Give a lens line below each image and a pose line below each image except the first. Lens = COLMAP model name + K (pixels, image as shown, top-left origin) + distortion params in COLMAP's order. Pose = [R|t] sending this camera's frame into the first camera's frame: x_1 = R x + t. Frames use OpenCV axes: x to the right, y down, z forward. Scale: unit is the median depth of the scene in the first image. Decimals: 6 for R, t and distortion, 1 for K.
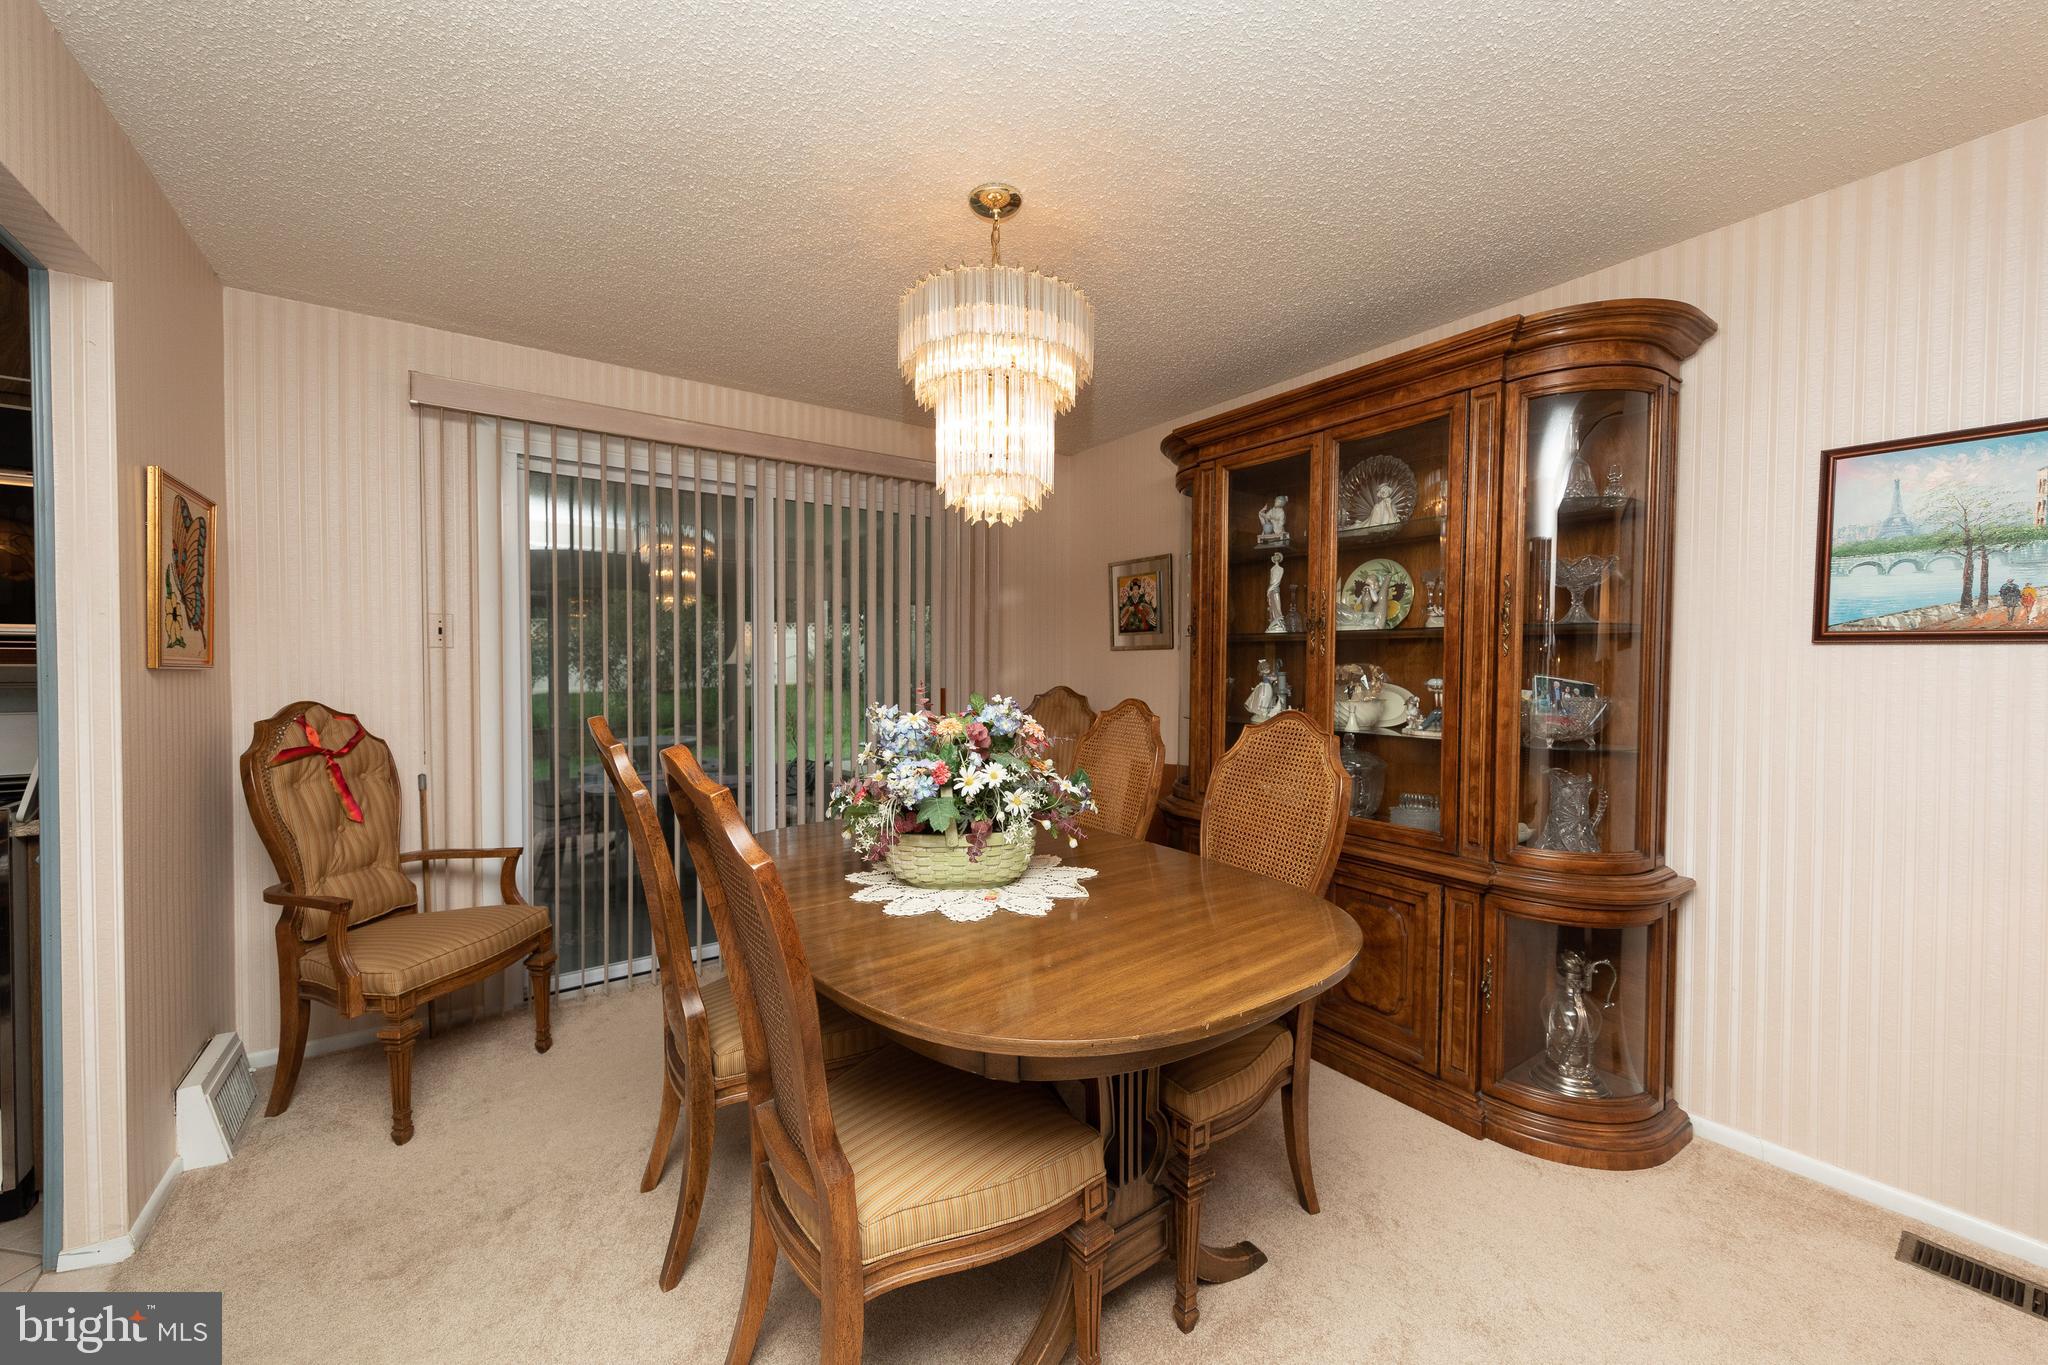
lens RADIAL K [[768.7, 0, 1024.0], [0, 768.7, 682.5], [0, 0, 1]] dist [0.000769, 0.000032]
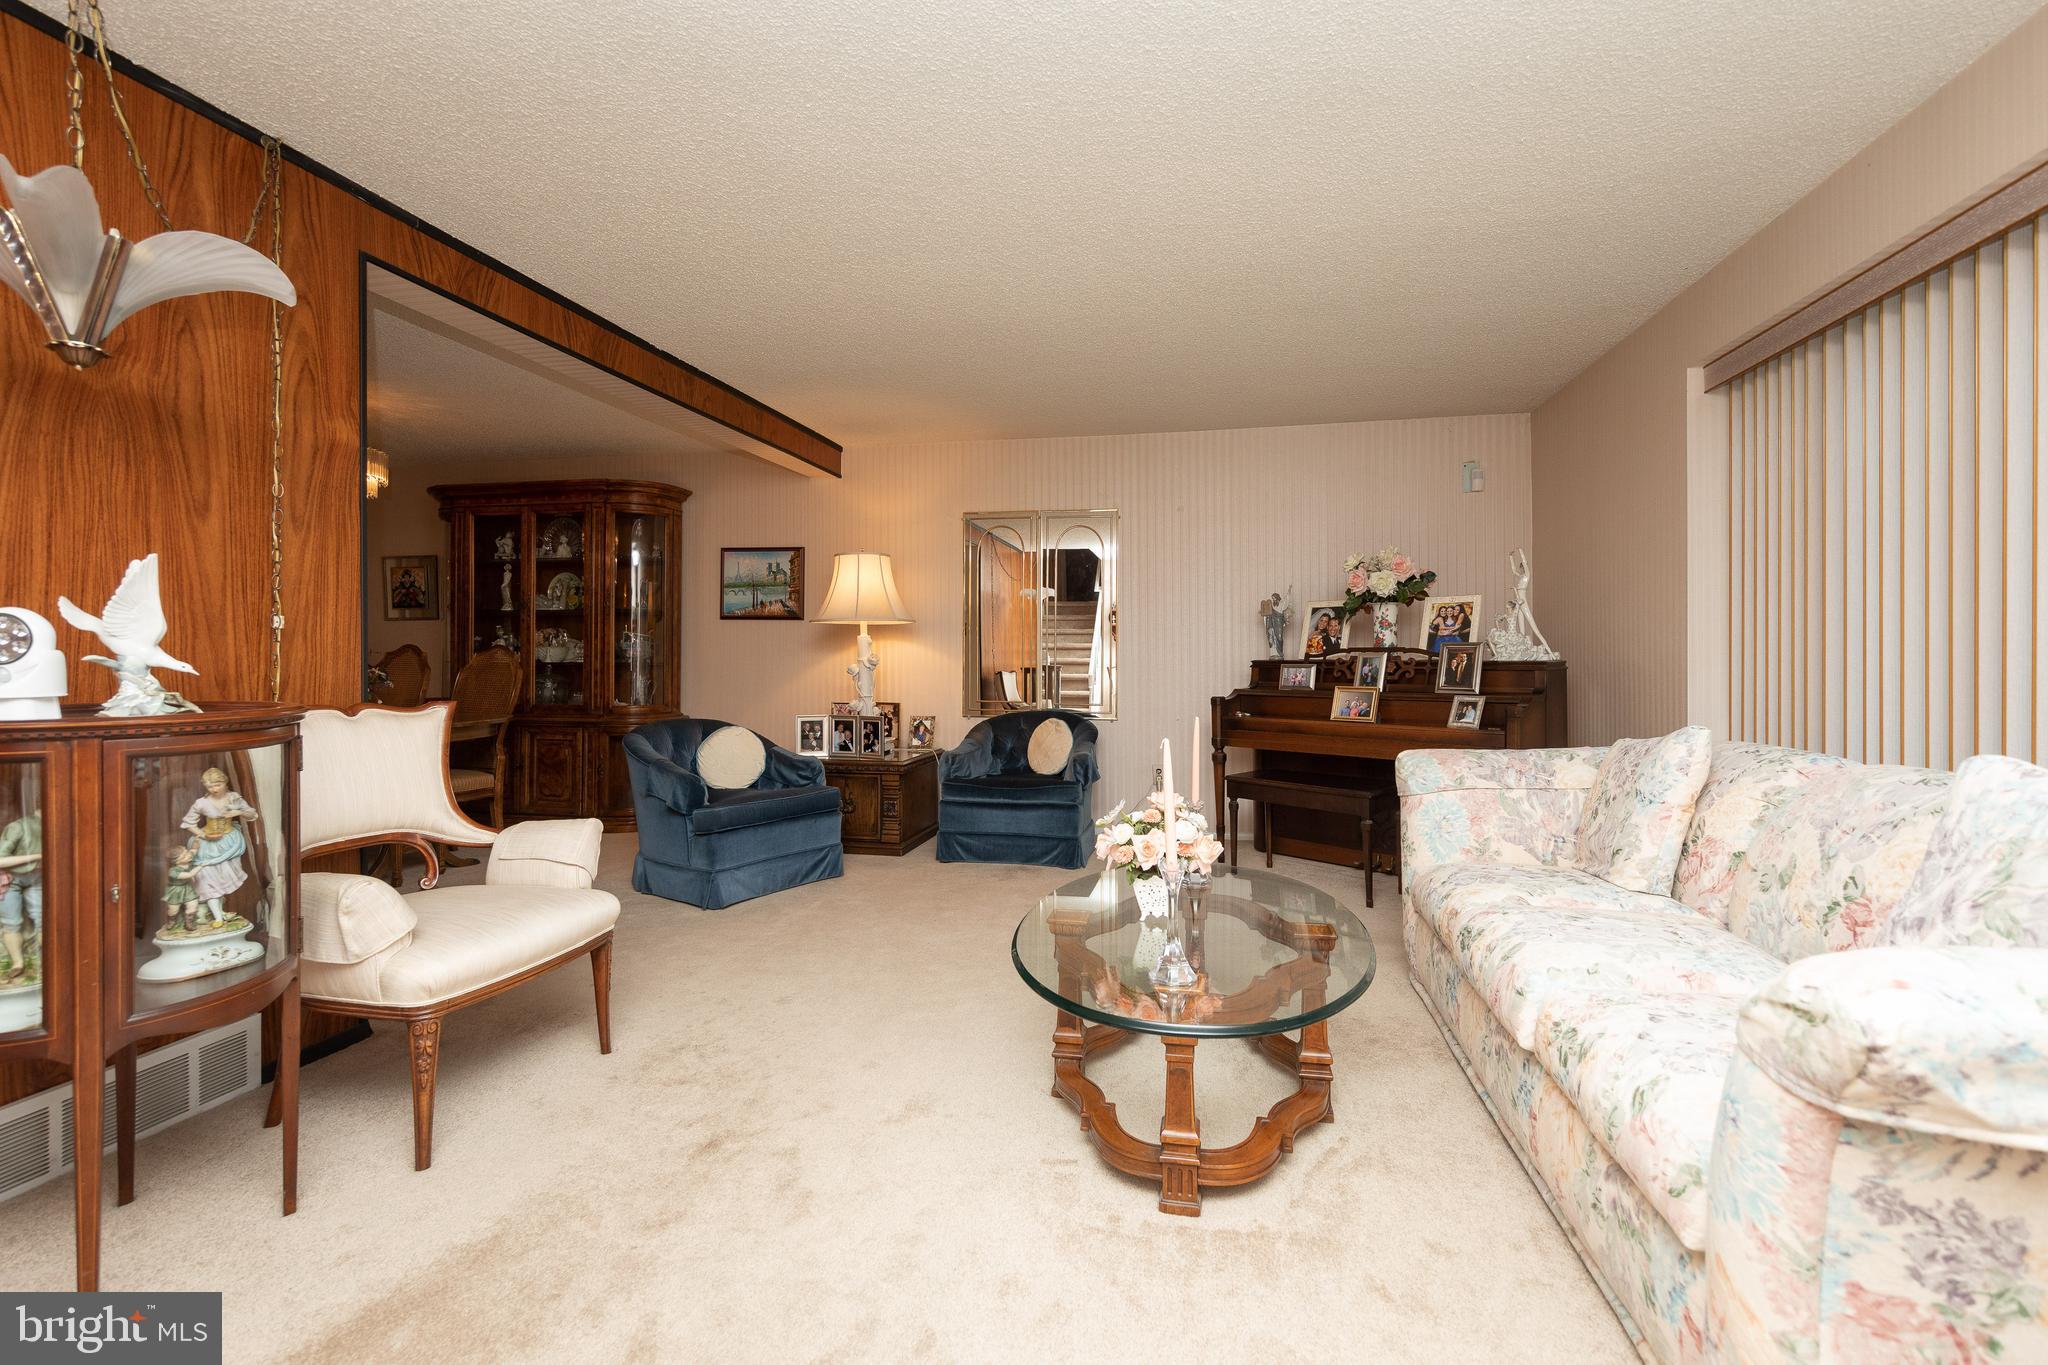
lens RADIAL K [[895.8, 0, 1037.5], [0, 895.8, 656.5], [0, 0, 1]] dist [0.001970, 0.000107]
pose [[0.718140, -0.005014, 0.695880, -0.260844], [0.020412, 0.999696, -0.013862, 0.108107], [-0.695599, 0.024159, 0.718024, -1.515125]]
